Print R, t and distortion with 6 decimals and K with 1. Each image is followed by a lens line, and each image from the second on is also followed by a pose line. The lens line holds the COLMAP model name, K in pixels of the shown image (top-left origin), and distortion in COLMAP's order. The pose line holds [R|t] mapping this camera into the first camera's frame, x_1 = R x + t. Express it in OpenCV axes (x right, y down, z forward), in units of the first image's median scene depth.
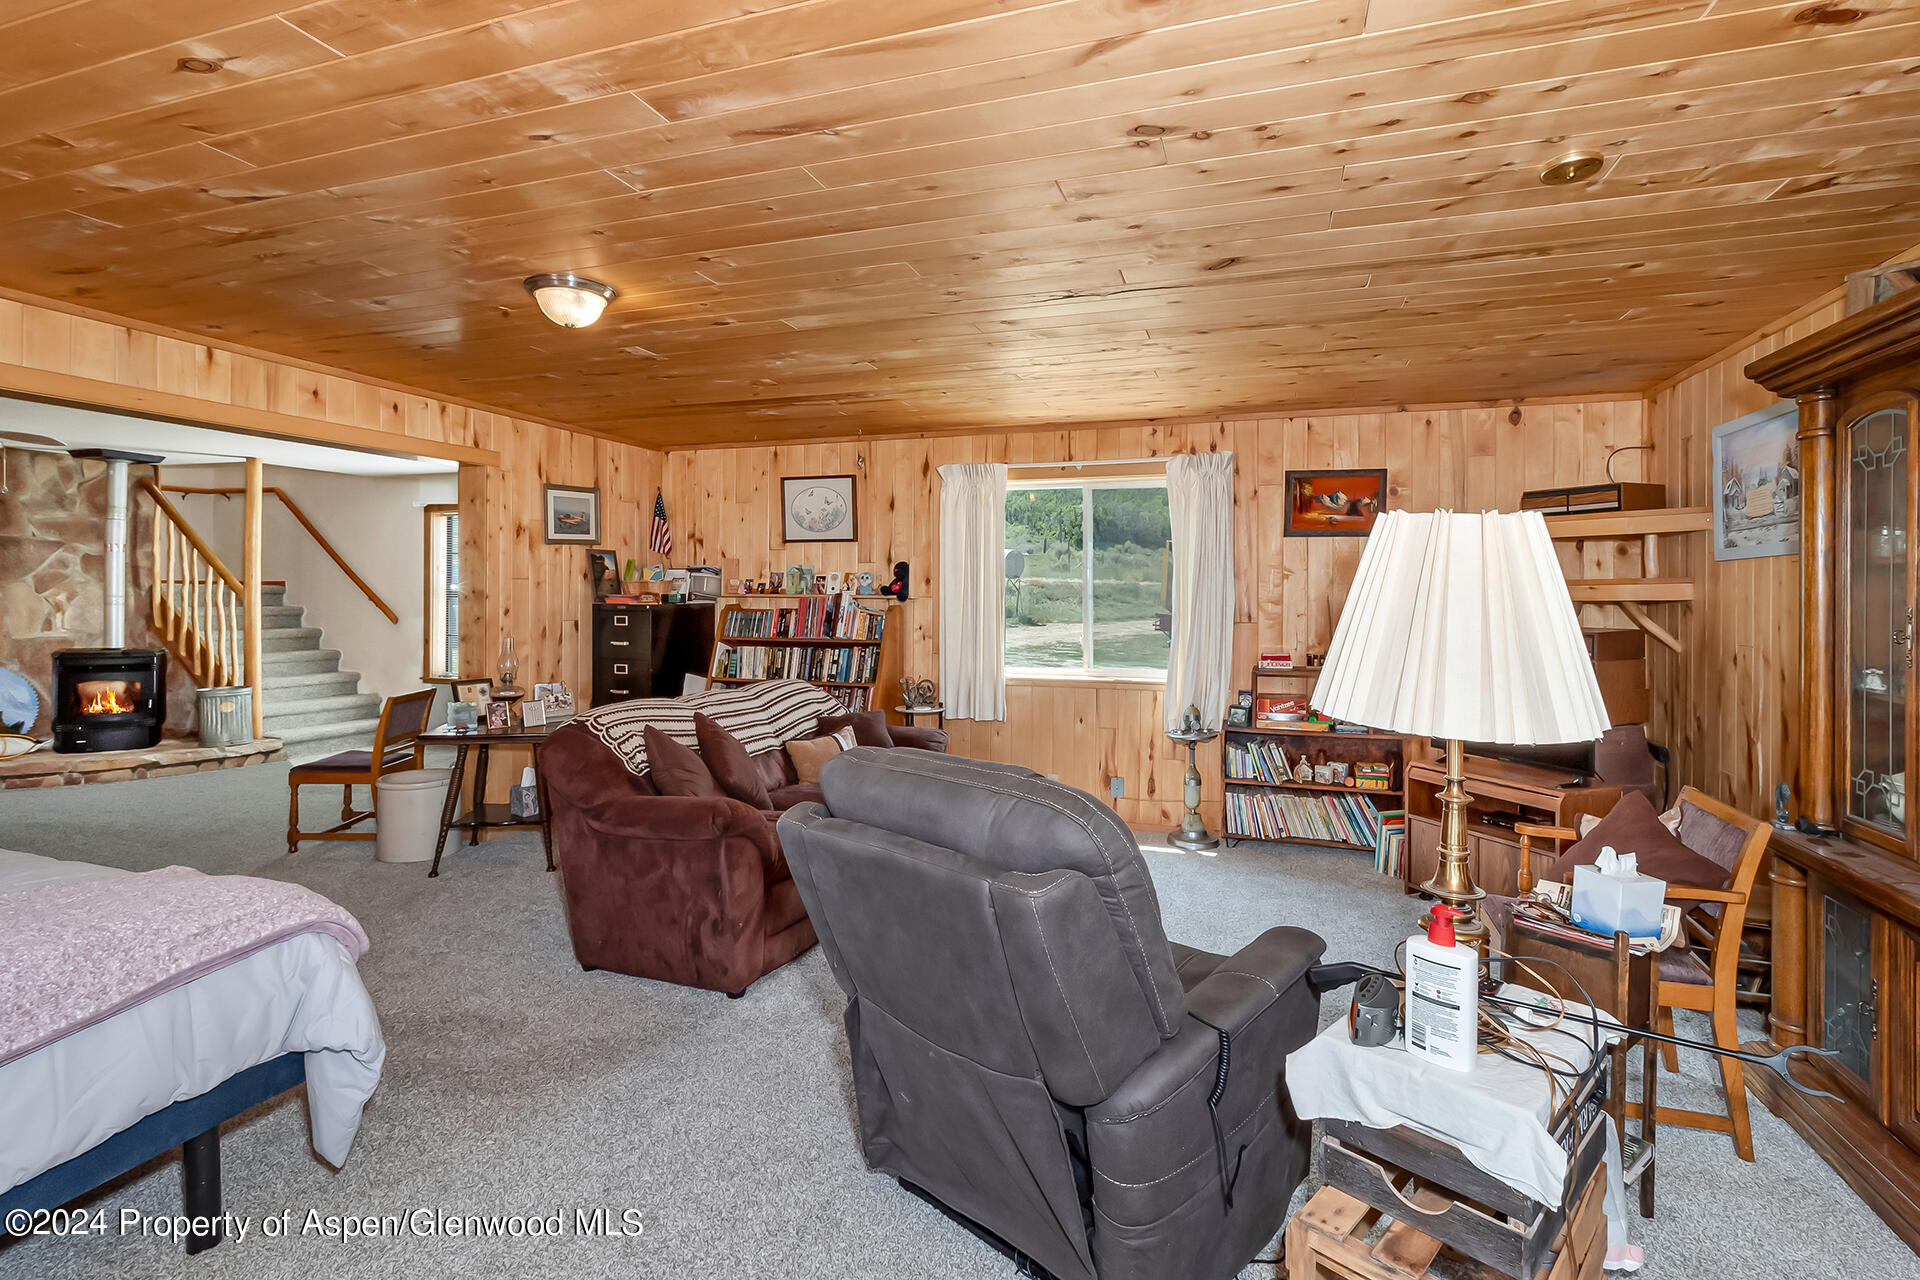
lens RADIAL K [[887.1, 0, 984.8], [0, 887.1, 592.0], [0, 0, 1]] dist [0.000974, 0.000053]
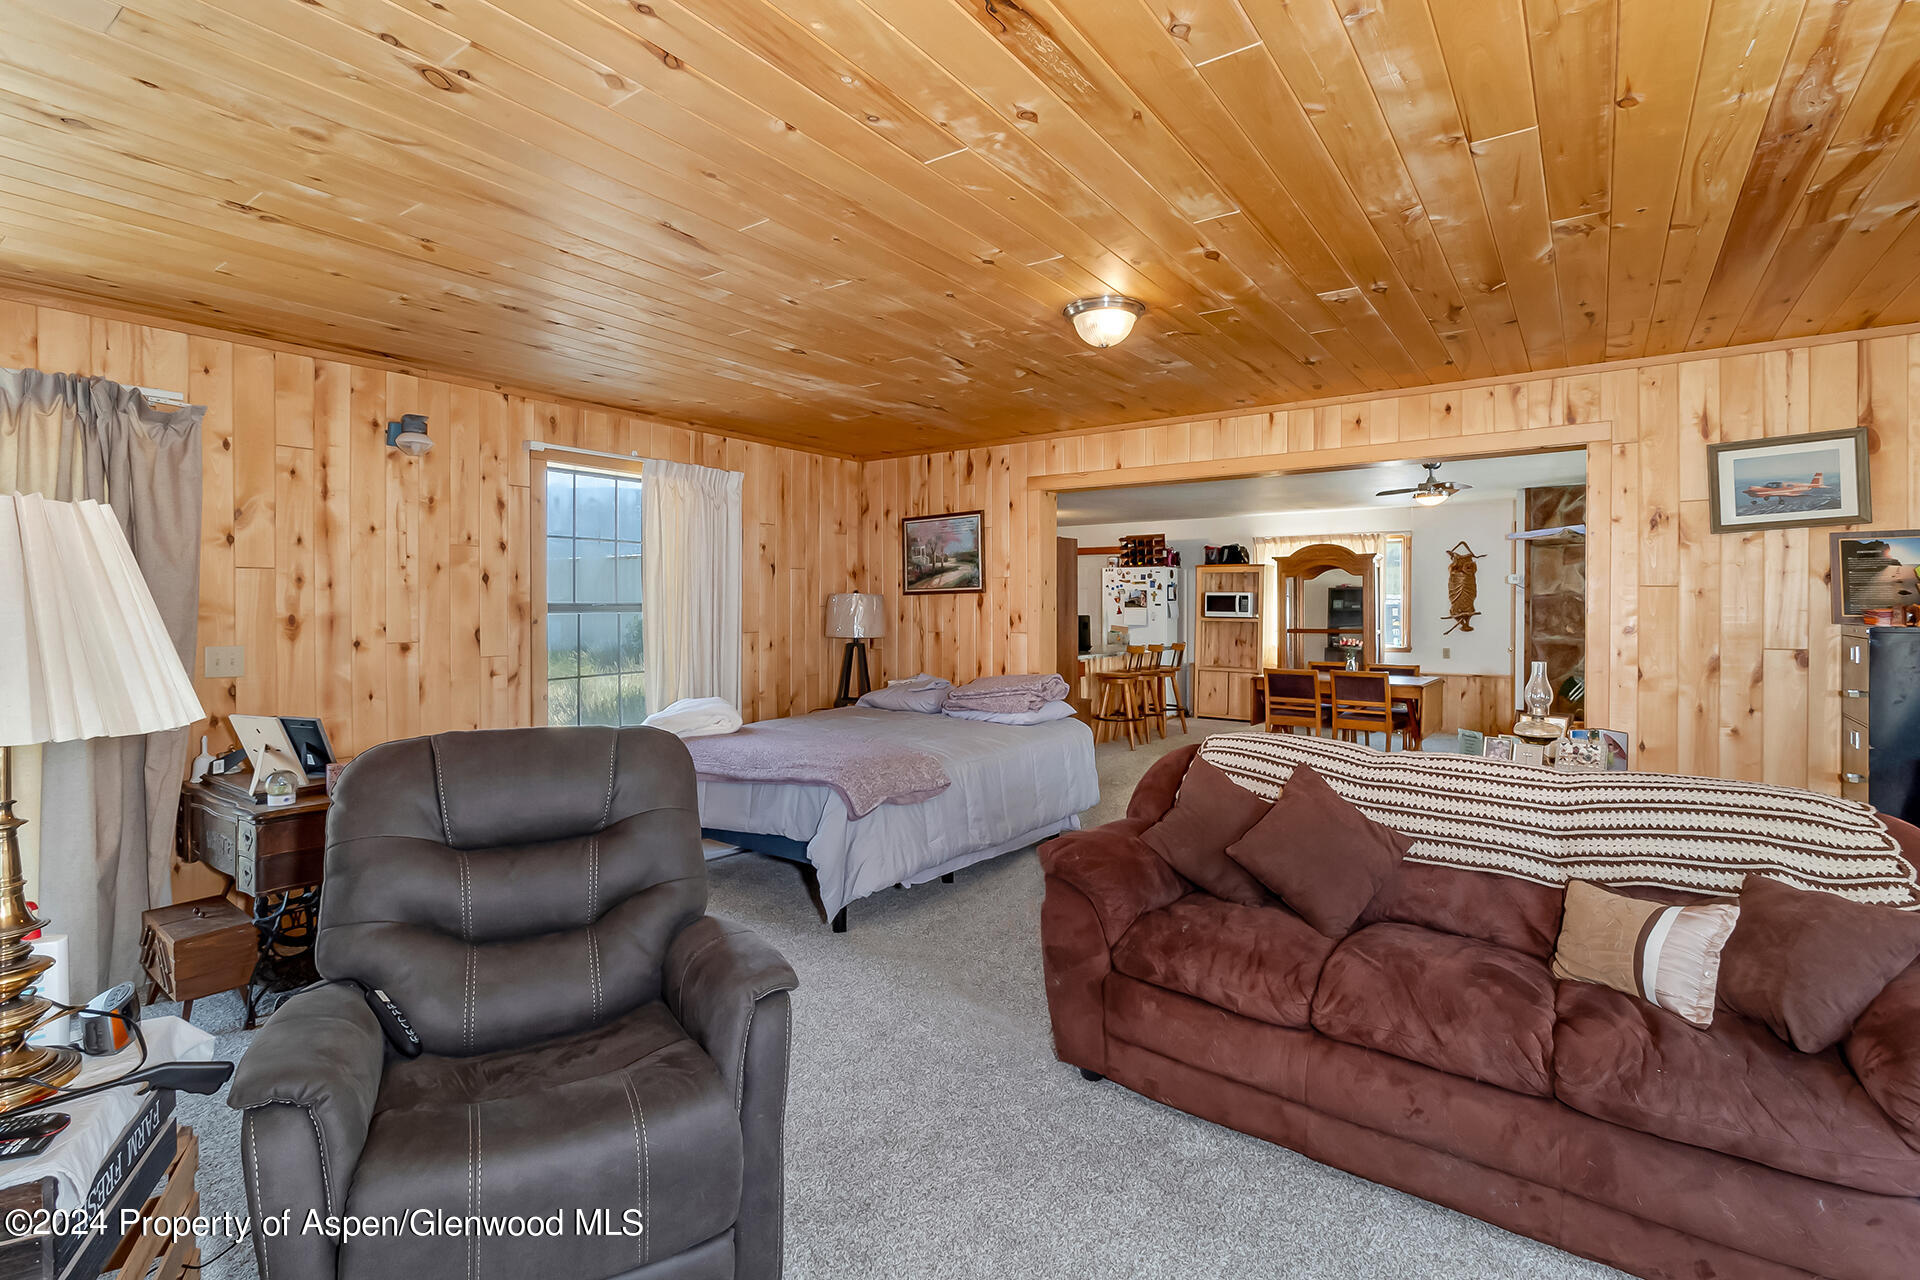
lens RADIAL K [[887.1, 0, 958.0], [0, 887.1, 610.8], [0, 0, 1]] dist [0.000974, 0.000053]
pose [[-0.303905, 0.003346, -0.952696, 0.397263], [-0.002695, 0.999987, 0.004372, 0.003933], [0.952699, 0.003896, -0.303892, 0.798880]]
